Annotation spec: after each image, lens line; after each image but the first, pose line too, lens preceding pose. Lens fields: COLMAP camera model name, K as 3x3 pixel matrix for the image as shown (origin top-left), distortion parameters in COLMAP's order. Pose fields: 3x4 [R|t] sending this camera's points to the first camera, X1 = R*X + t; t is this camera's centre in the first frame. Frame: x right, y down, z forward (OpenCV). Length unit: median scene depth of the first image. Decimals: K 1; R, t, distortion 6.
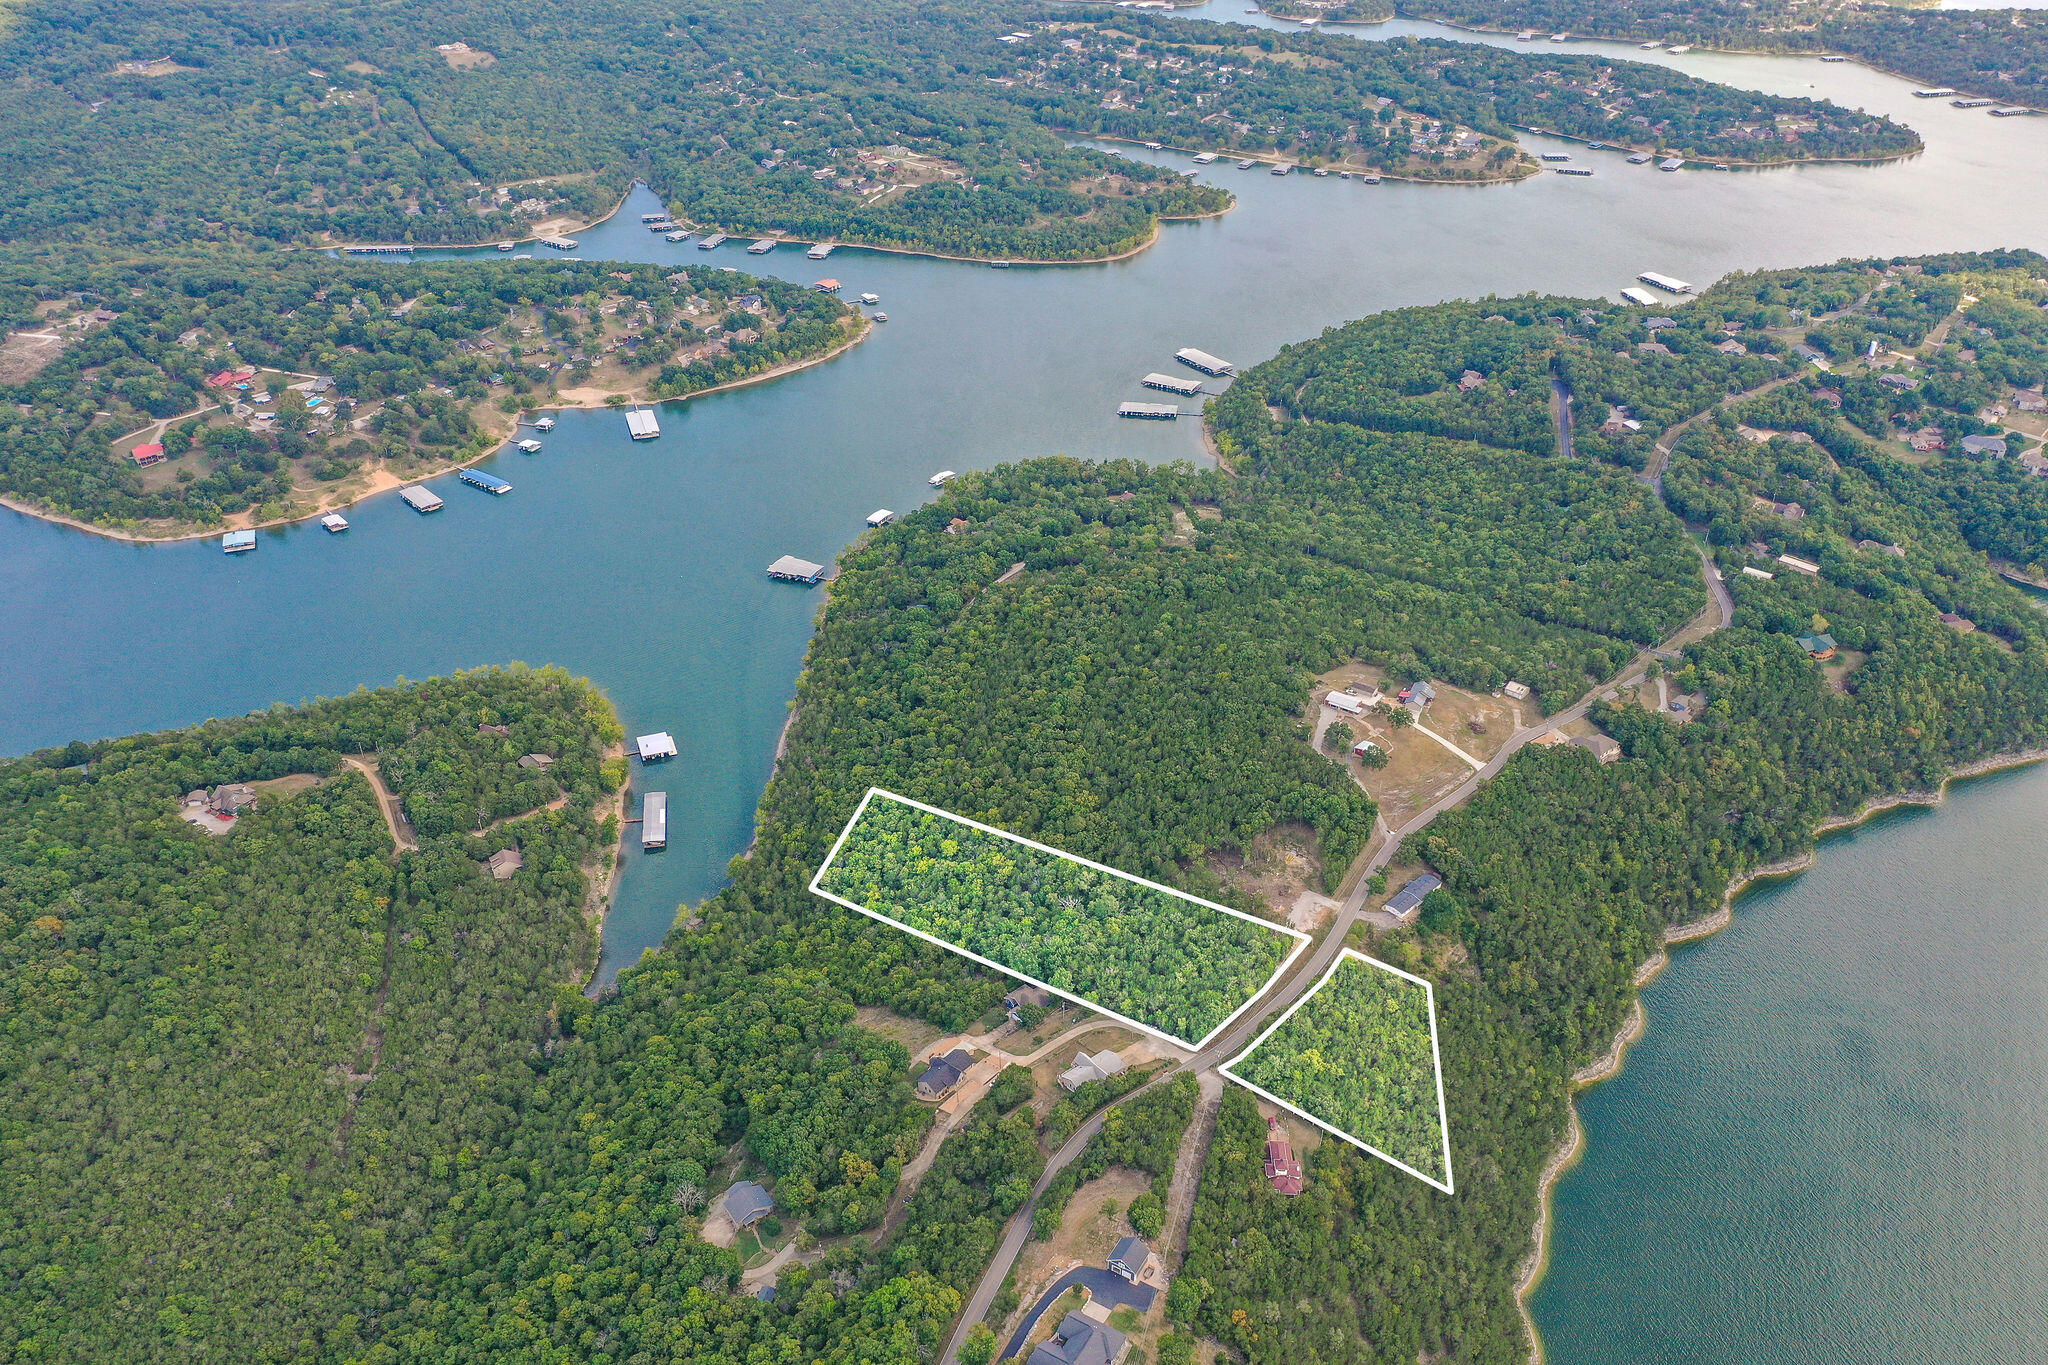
lens RADIAL K [[1643.5, 0, 1024.0], [0, 1643.5, 682.5], [0, 0, 1]] dist [0.007000, -0.039968]
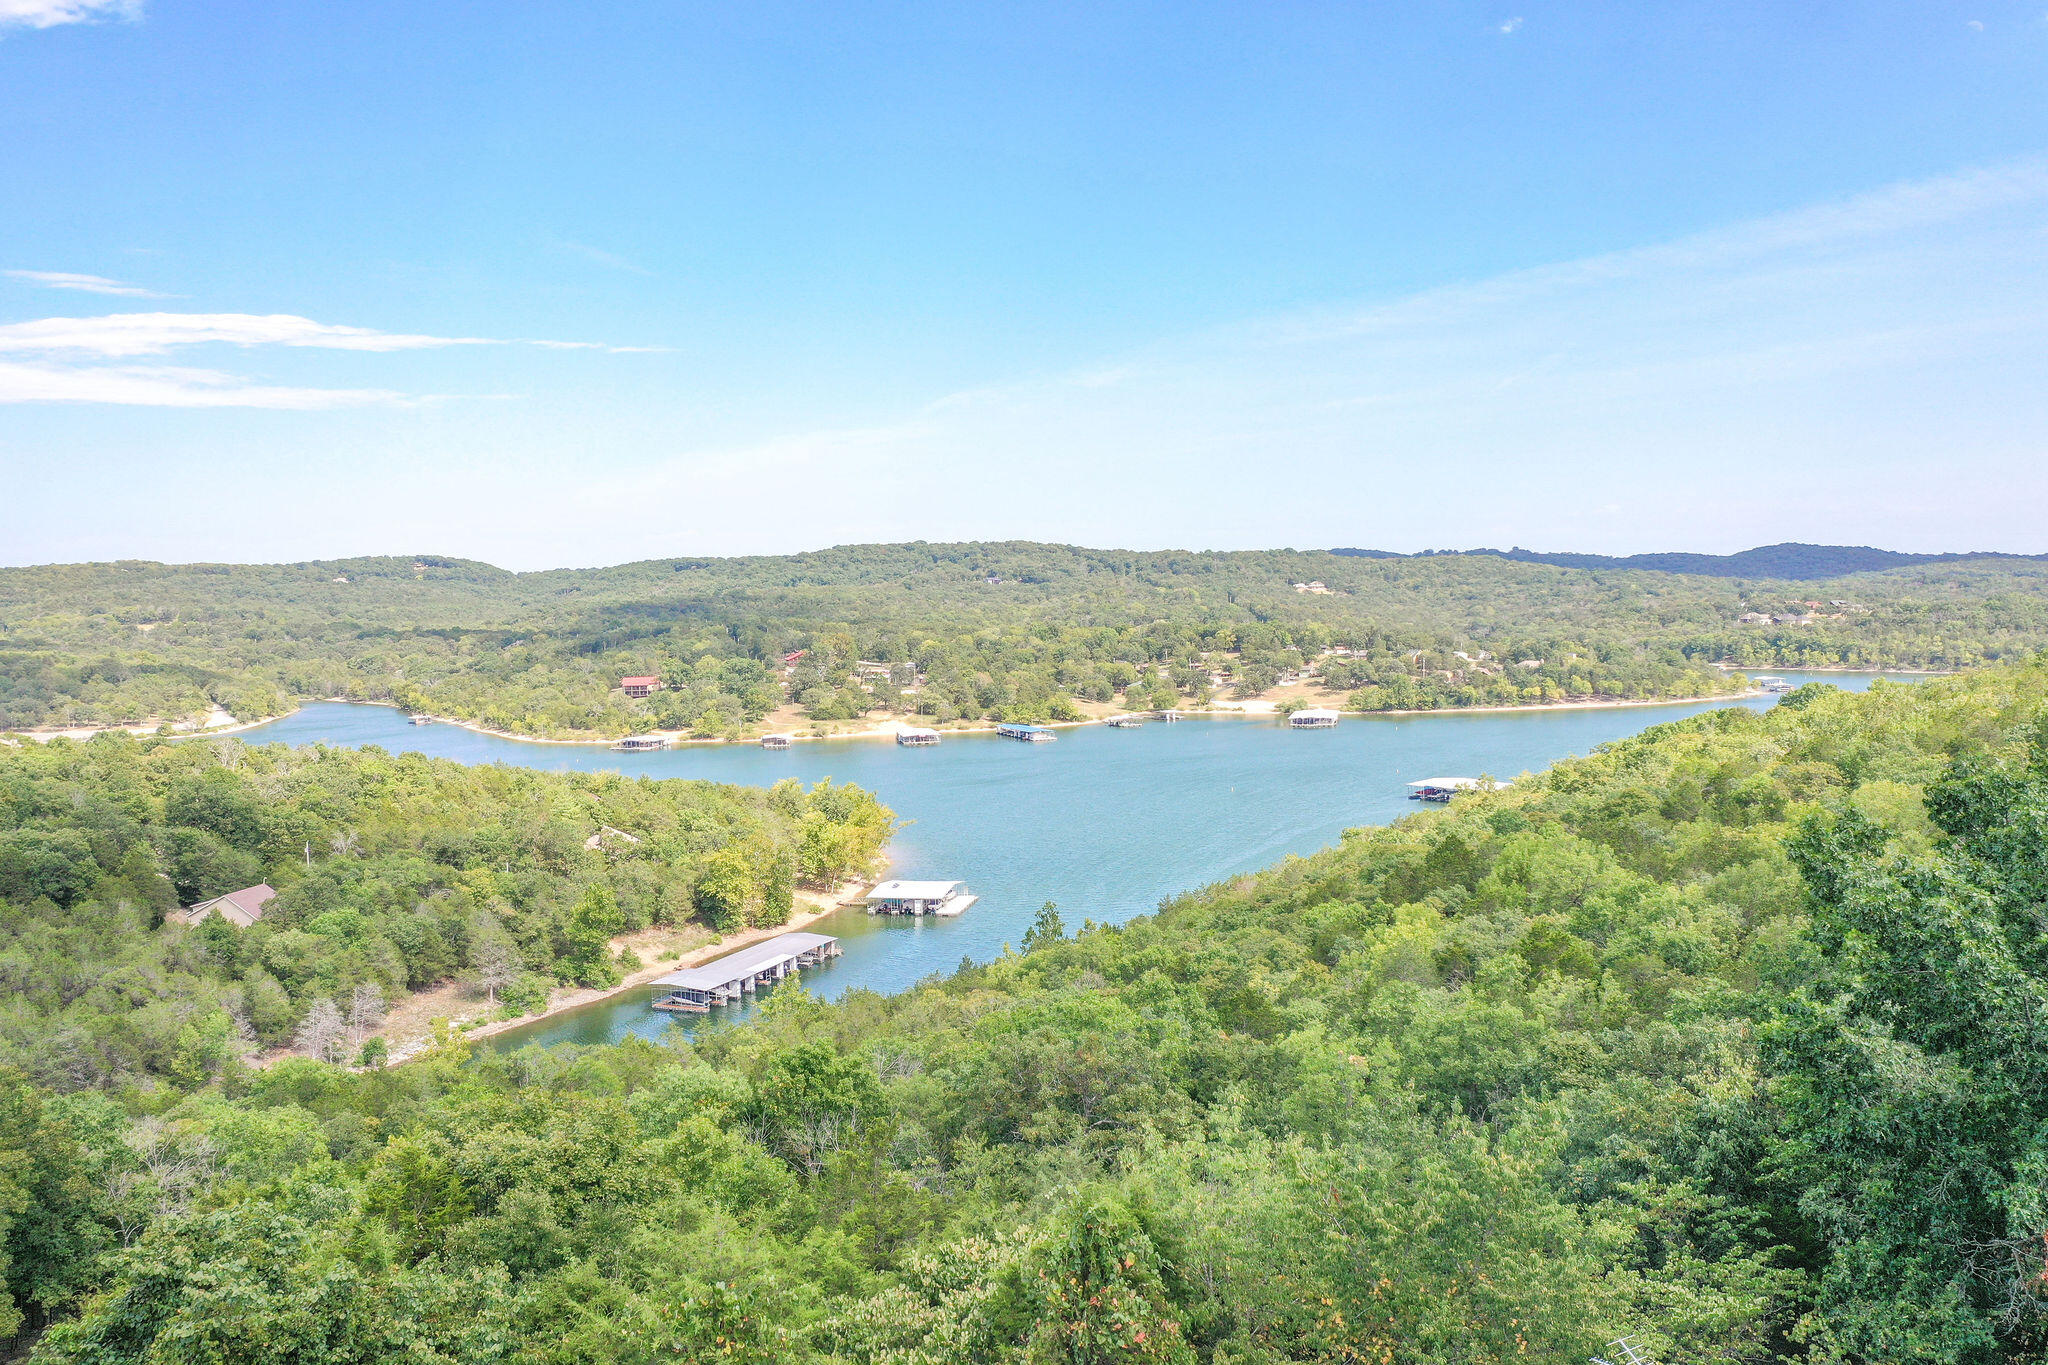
lens RADIAL K [[1648.4, 0, 1024.0], [0, 1648.4, 682.5], [0, 0, 1]] dist [-0.012824, -0.006127]
pose [[0.845365, 0.008679, -0.534118, -0.001794], [-0.262921, 0.877135, -0.401880, 0.119664], [0.465006, 0.480166, 0.743781, 0.595465]]
